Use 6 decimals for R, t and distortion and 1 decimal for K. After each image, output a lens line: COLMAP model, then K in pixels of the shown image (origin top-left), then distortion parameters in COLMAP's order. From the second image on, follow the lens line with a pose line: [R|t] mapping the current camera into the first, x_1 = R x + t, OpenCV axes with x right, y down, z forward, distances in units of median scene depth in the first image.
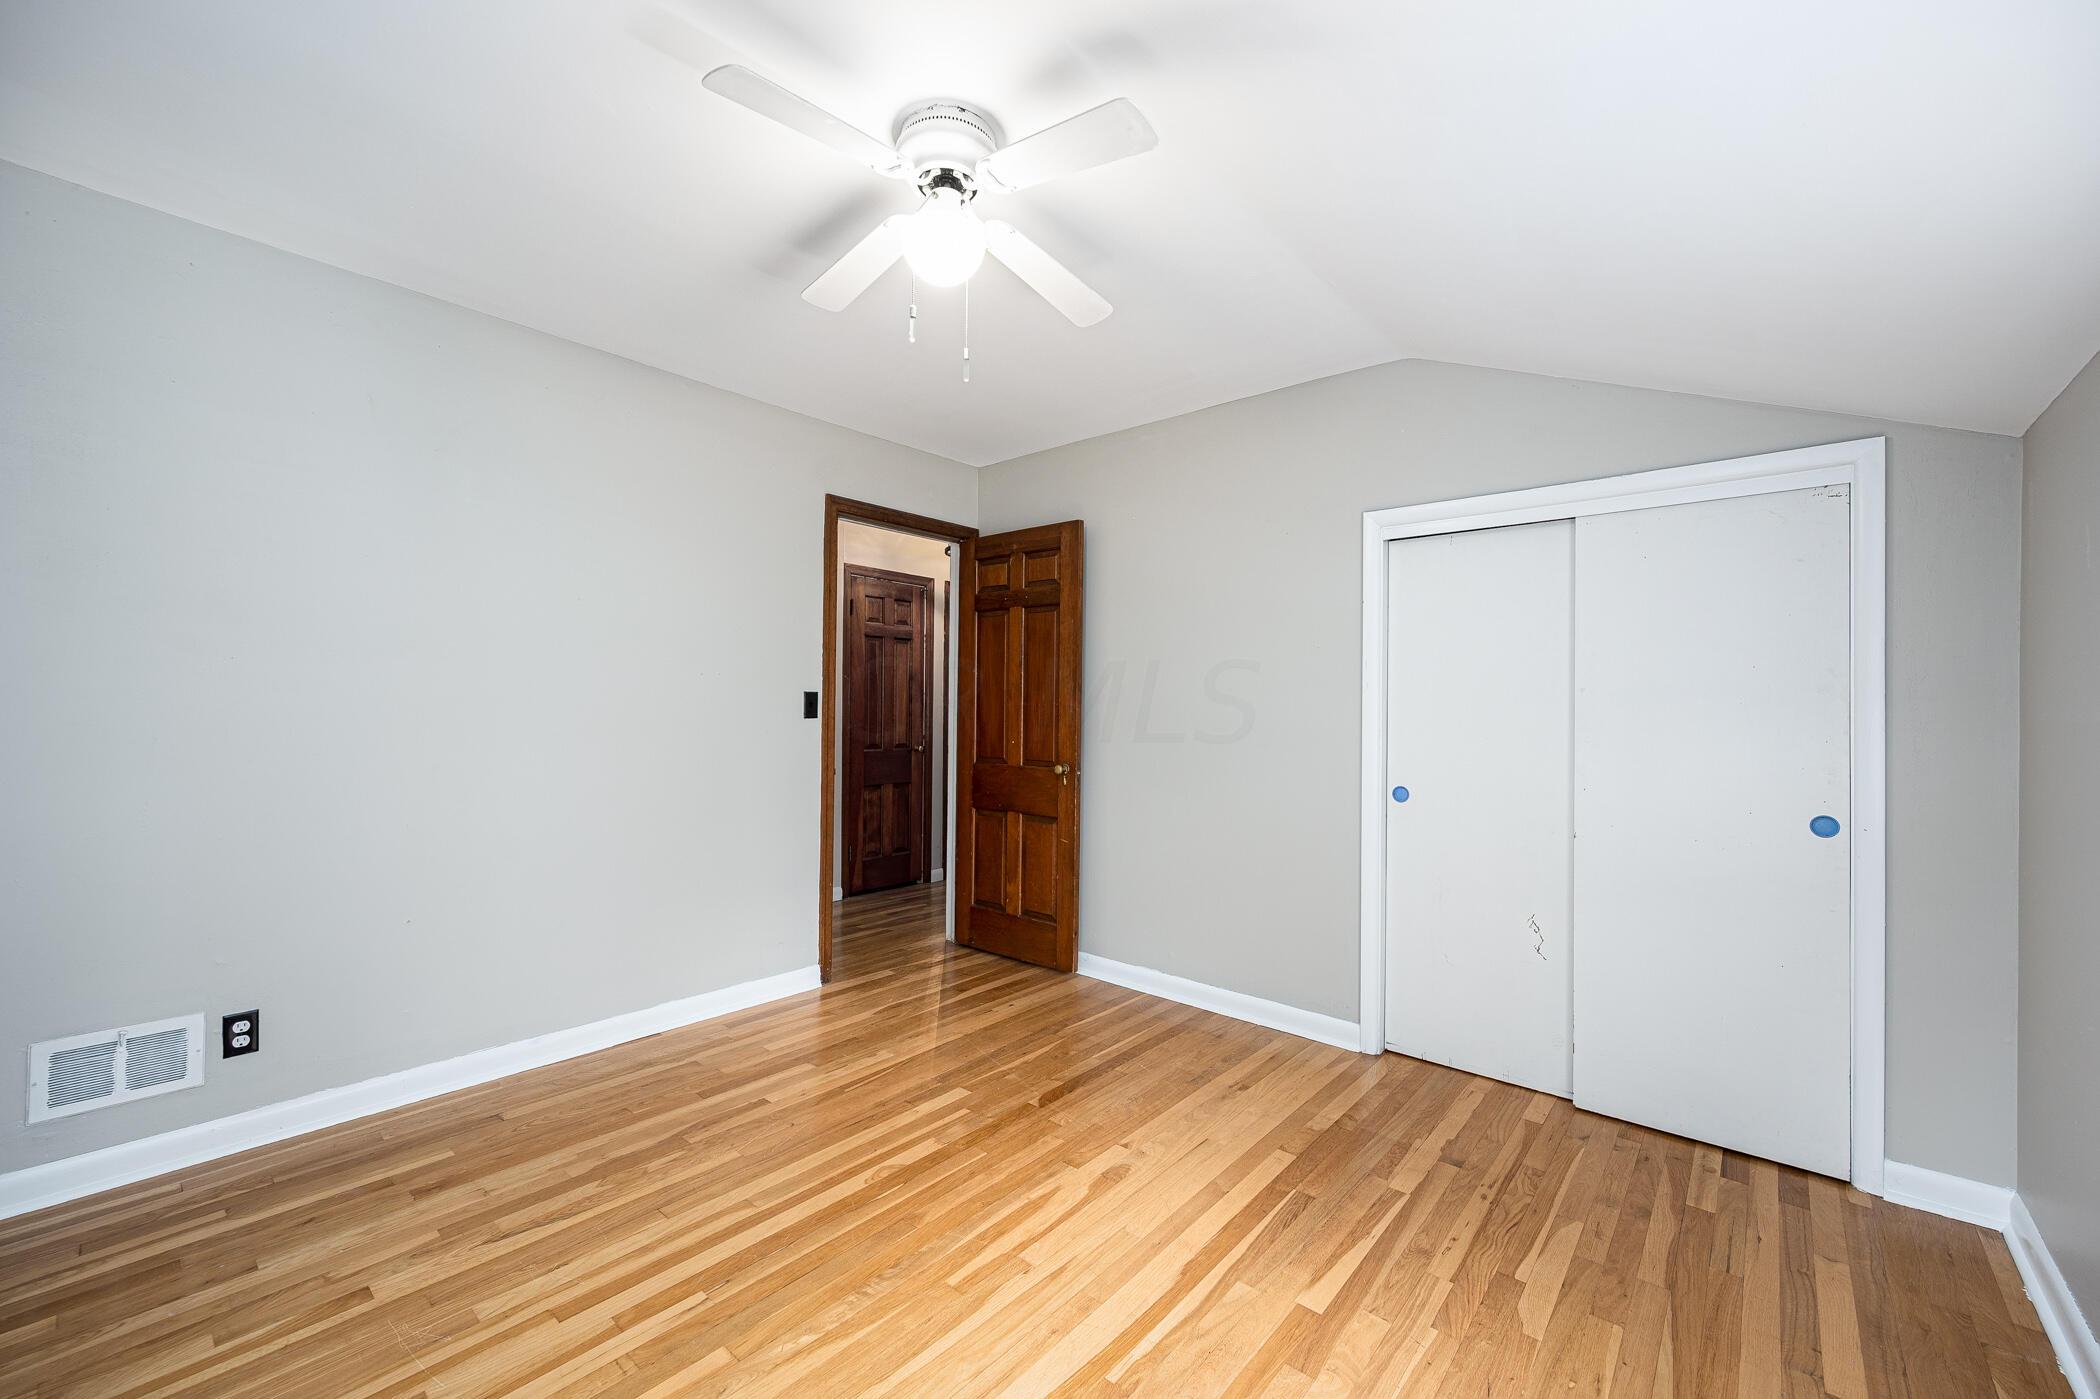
lens RADIAL K [[825.3, 0, 1049.5], [0, 825.3, 704.9], [0, 0, 1]] dist [0.000796, -0.000236]
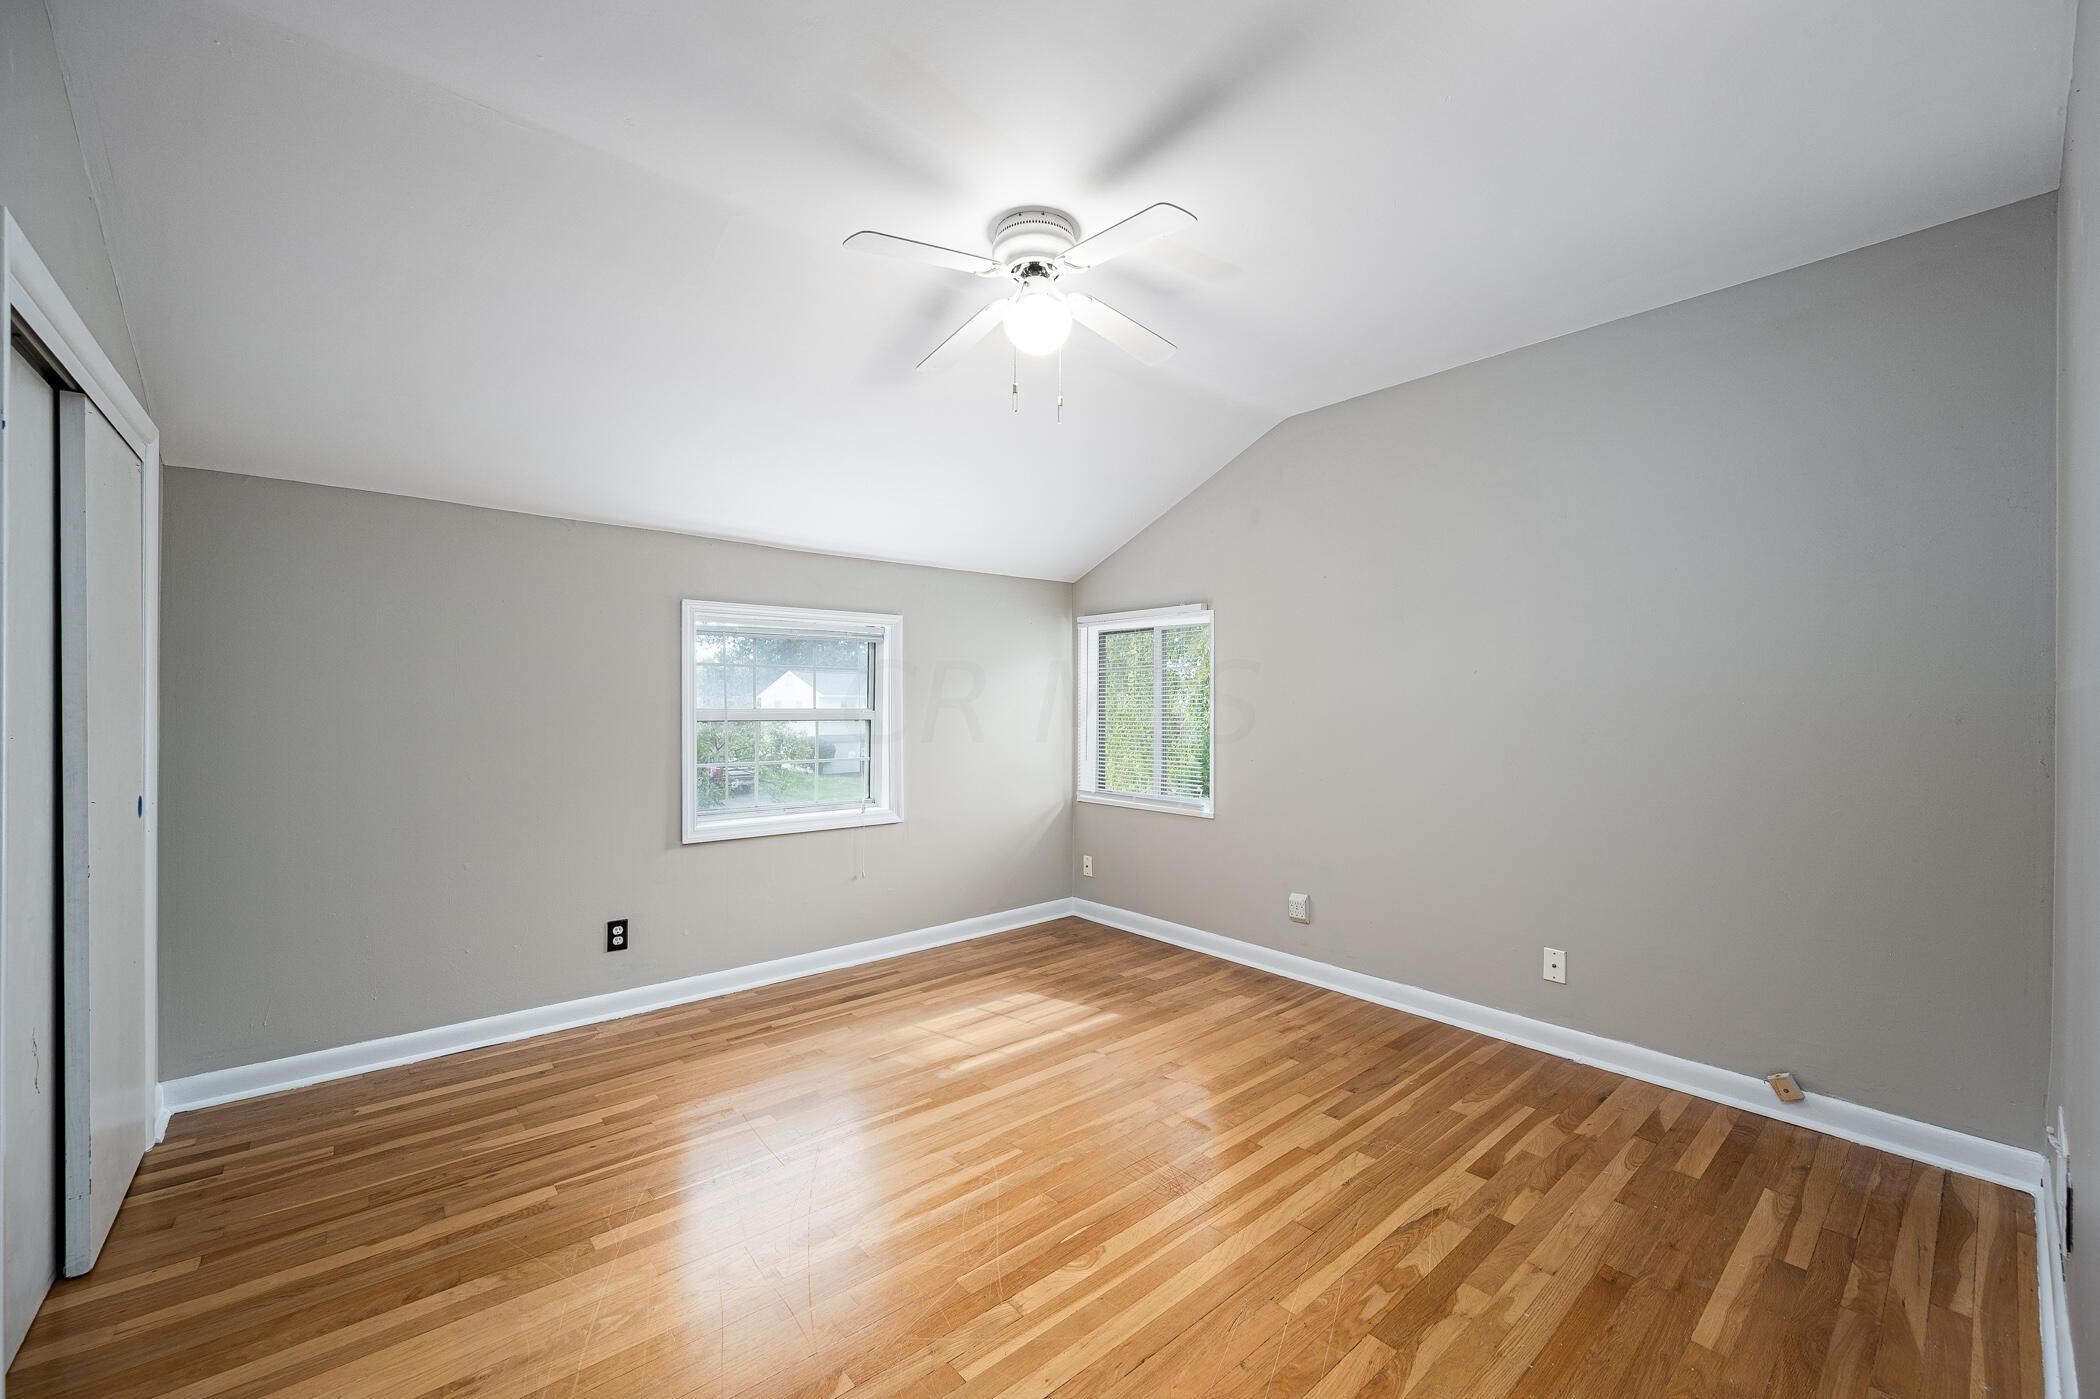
lens RADIAL K [[825.3, 0, 1051.3], [0, 825.3, 705.2], [0, 0, 1]] dist [0.000796, -0.000236]
pose [[-0.989689, -0.017271, 0.142189, -0.292897], [-0.018691, 0.999788, -0.008654, 0.014276], [-0.142009, -0.011222, -0.989802, 1.950138]]
